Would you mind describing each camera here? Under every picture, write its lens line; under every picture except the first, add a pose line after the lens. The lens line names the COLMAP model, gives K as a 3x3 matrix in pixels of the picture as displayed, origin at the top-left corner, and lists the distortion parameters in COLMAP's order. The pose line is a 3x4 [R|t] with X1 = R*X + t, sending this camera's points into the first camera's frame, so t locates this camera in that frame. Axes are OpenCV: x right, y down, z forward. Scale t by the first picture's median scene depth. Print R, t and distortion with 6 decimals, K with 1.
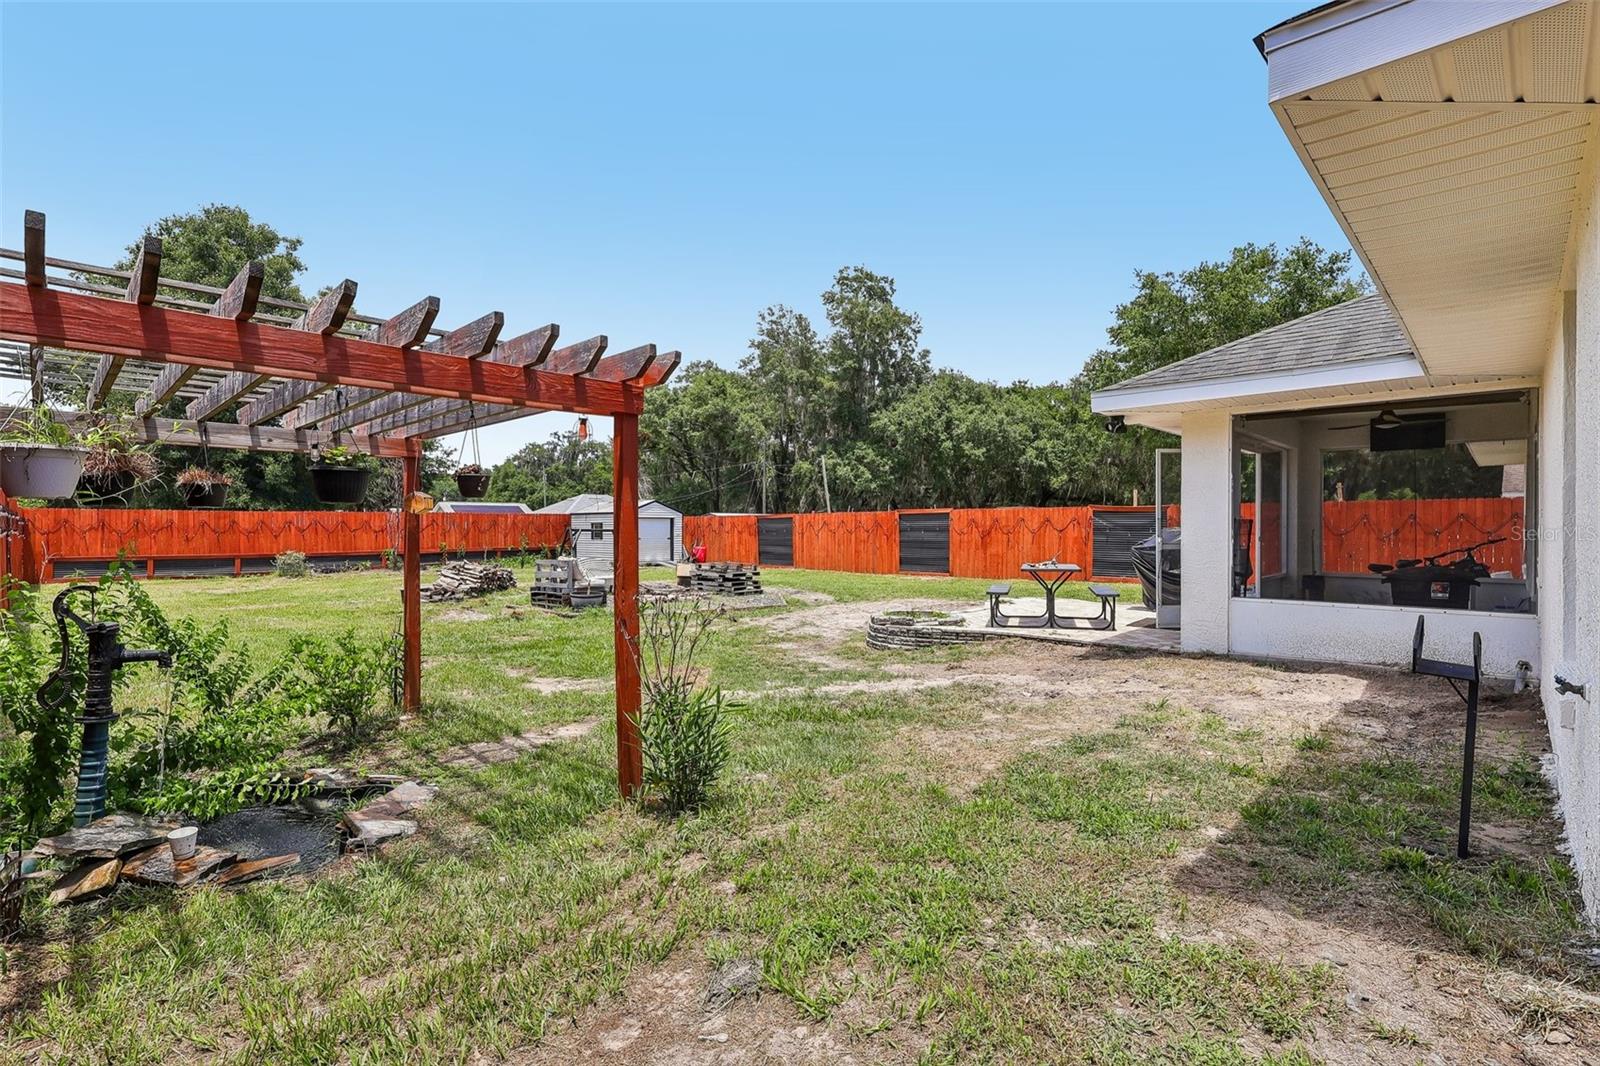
lens RADIAL K [[740.0, 0, 800.9], [0, 740.0, 528.4], [0, 0, 1]] dist [-0.004228, 0.002097]
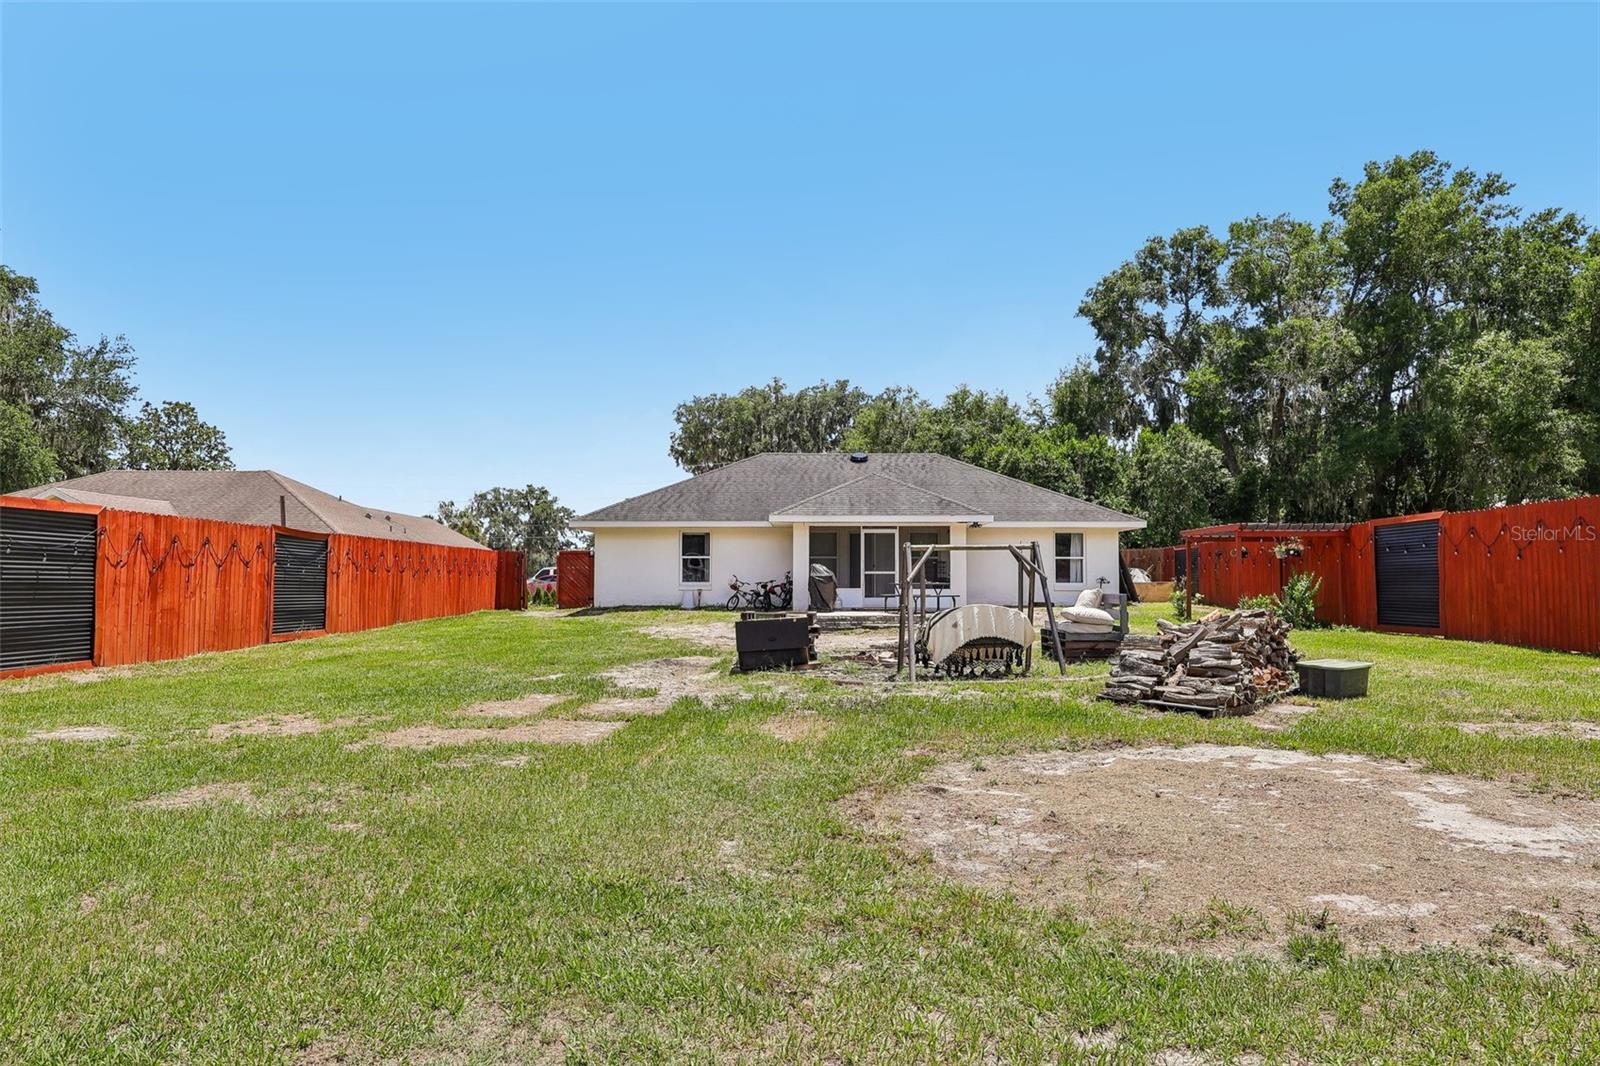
lens RADIAL K [[998.6, 0, 792.3], [0, 998.6, 535.5], [0, 0, 1]] dist [-0.021004, 0.000513]
pose [[-0.683738, 0.036492, 0.728815, -0.405770], [0.003387, 0.998897, -0.046838, 0.014836], [-0.729720, -0.029557, -0.683107, 0.912431]]
